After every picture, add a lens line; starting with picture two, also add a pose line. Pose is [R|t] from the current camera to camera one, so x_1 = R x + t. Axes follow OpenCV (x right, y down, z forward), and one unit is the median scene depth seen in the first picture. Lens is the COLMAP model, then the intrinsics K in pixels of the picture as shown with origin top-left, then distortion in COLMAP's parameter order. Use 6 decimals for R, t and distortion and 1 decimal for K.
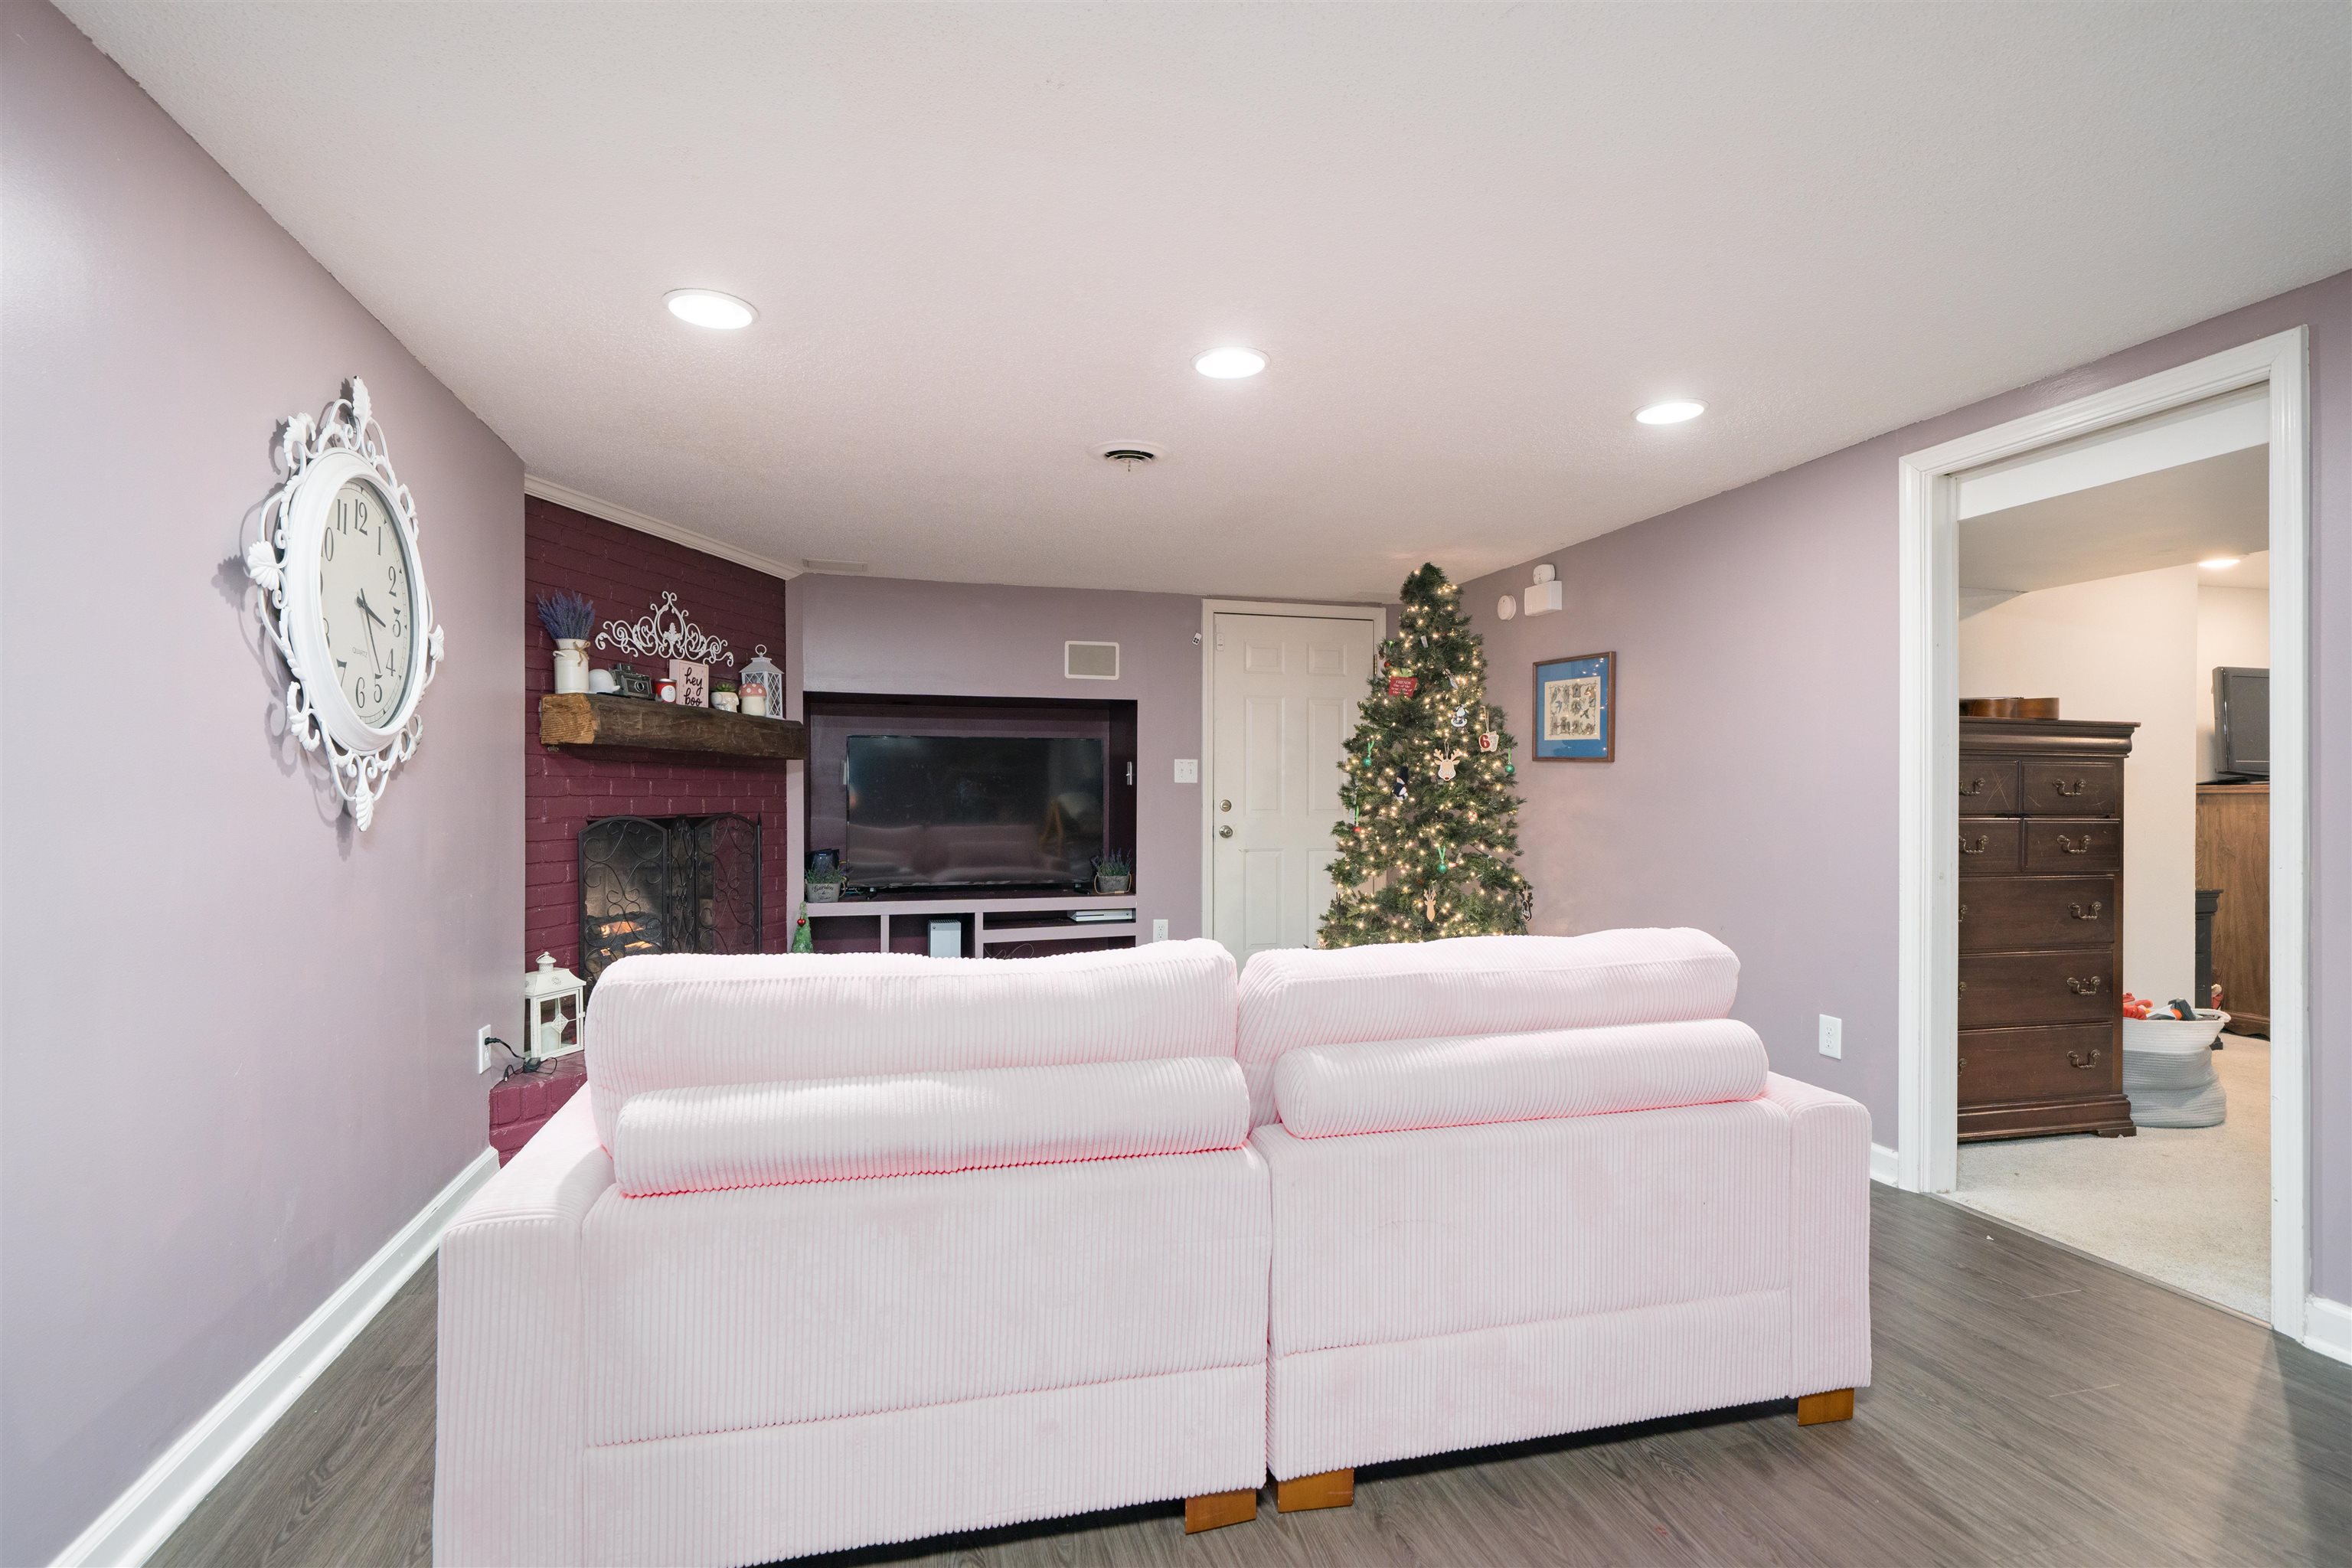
lens RADIAL K [[1121.6, 0, 1166.1], [0, 1121.6, 783.1], [0, 0, 1]] dist [-0.005343, -0.000329]
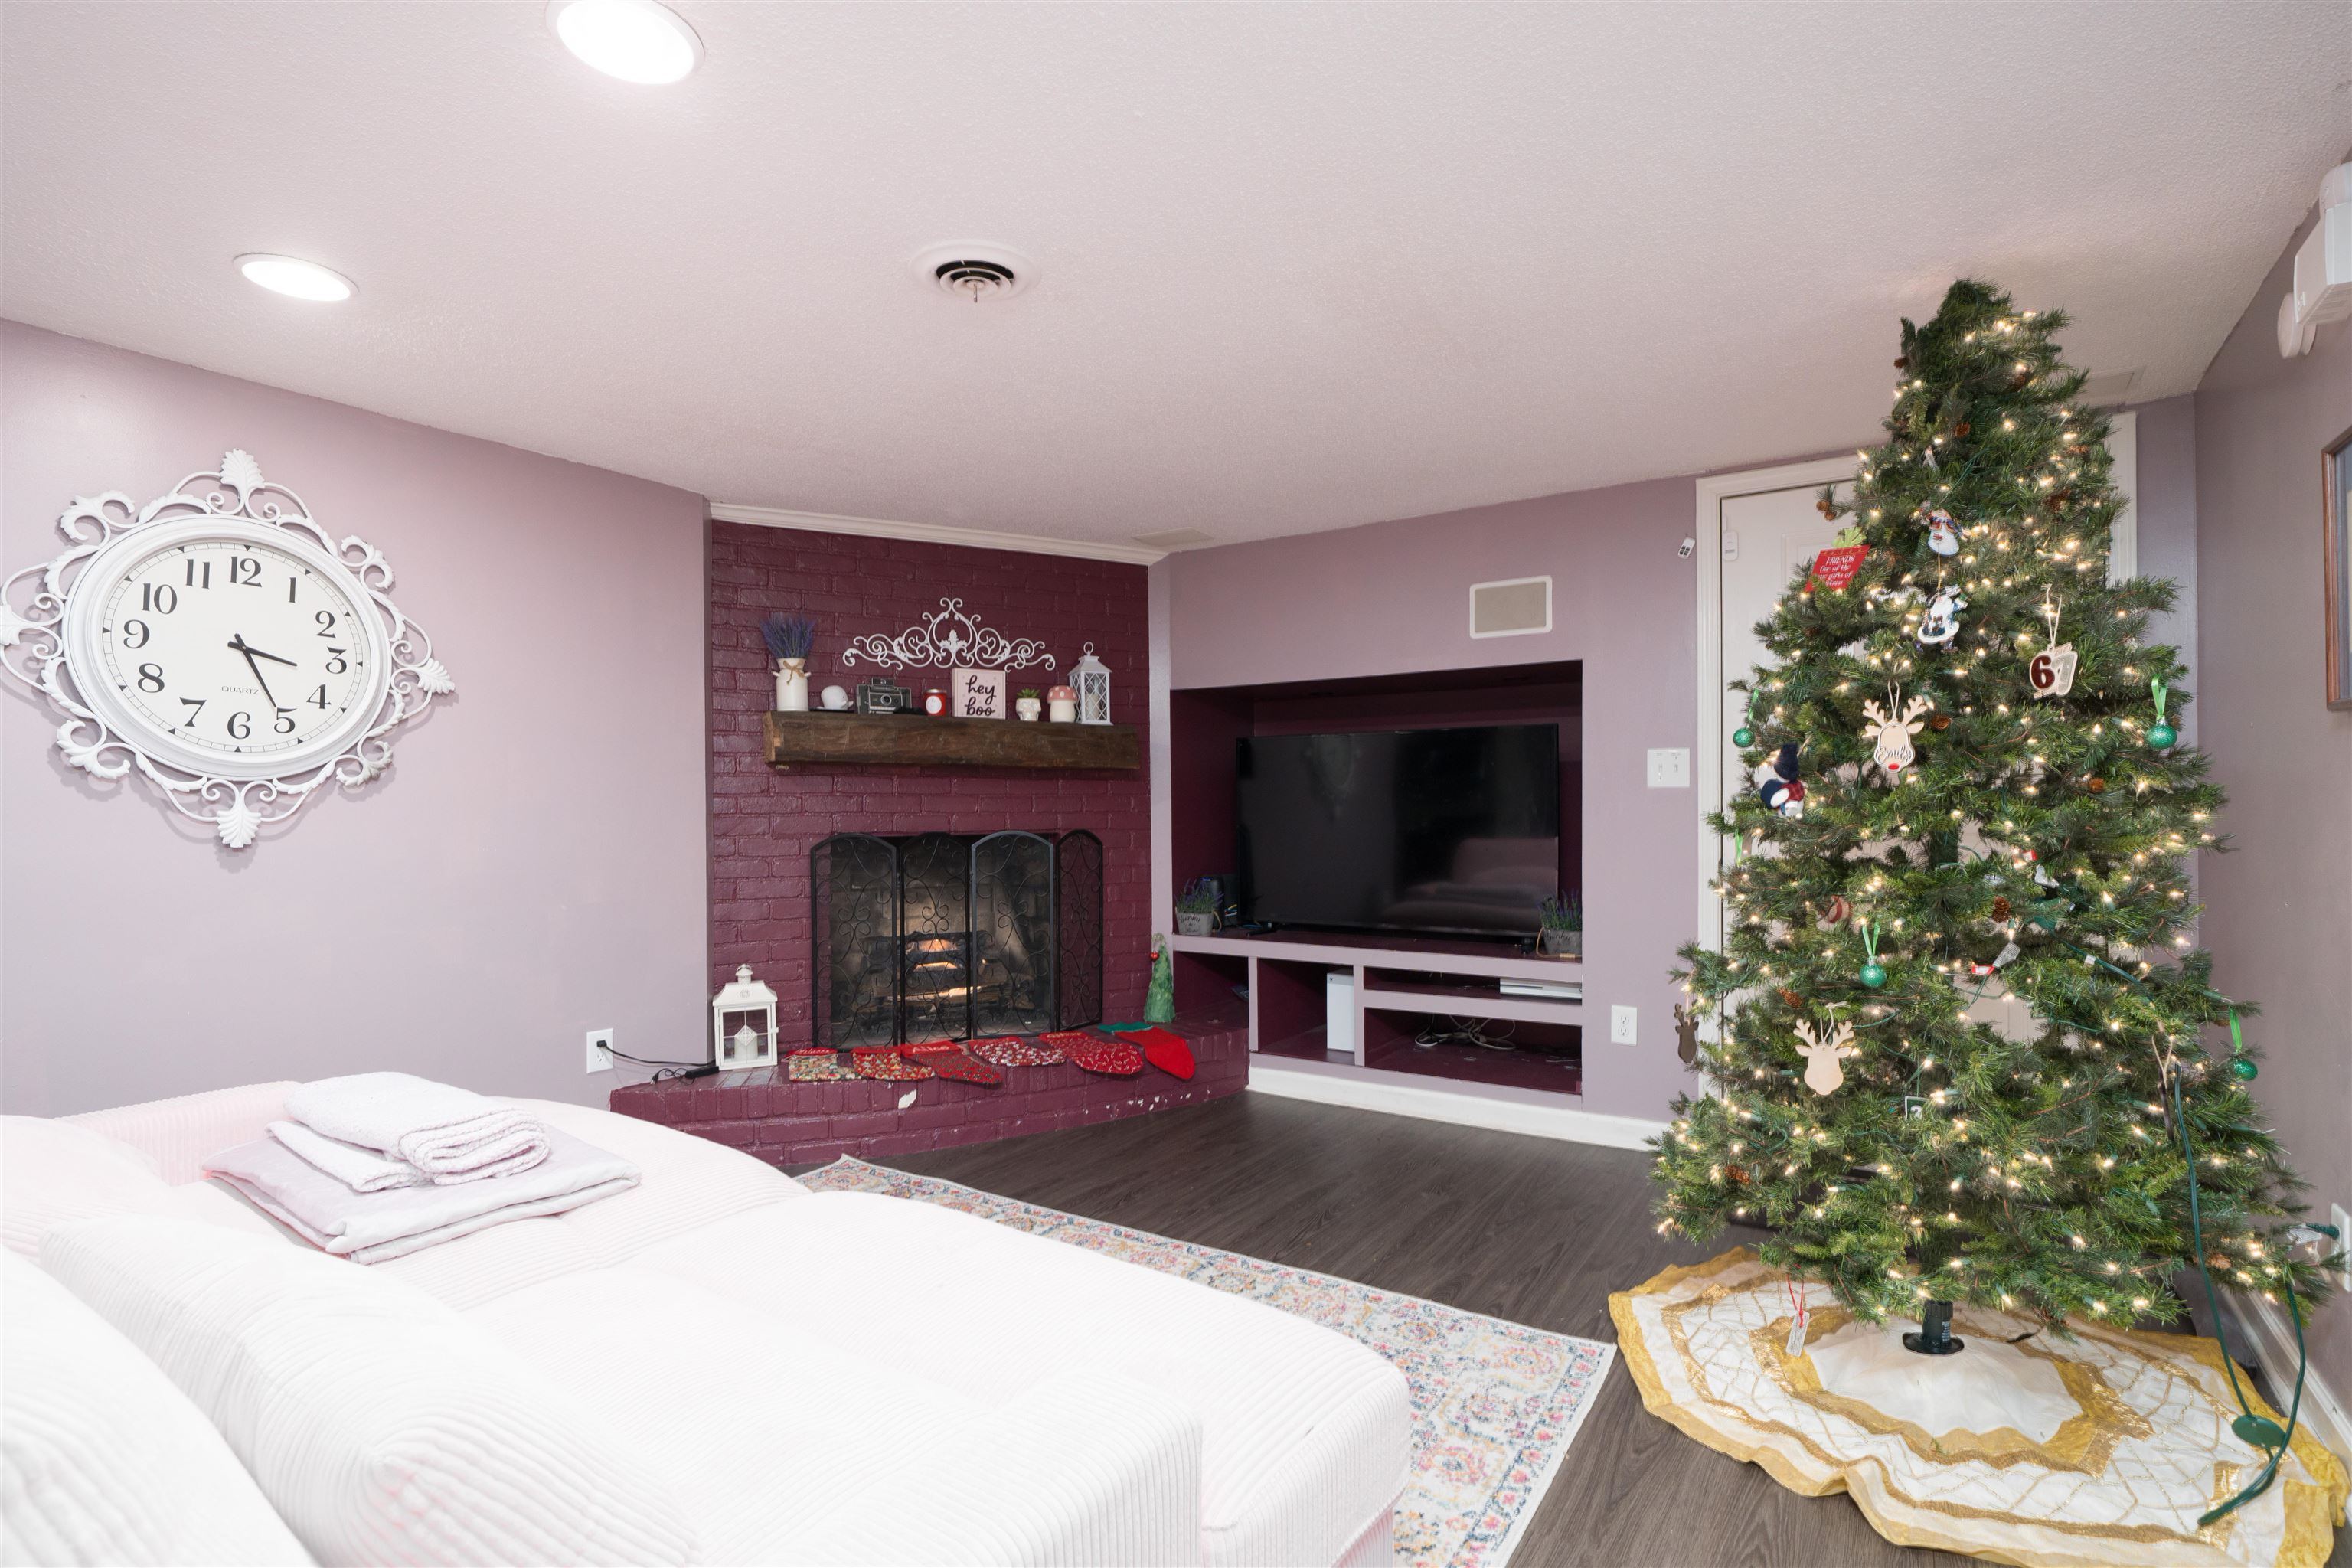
lens RADIAL K [[1121.6, 0, 1170.3], [0, 1121.6, 801.5], [0, 0, 1]] dist [-0.005343, -0.000329]
pose [[0.643970, -0.008841, -0.764999, 0.377094], [0.013045, 0.999915, -0.000575, 0.005063], [0.764939, -0.009609, 0.644031, 0.488945]]
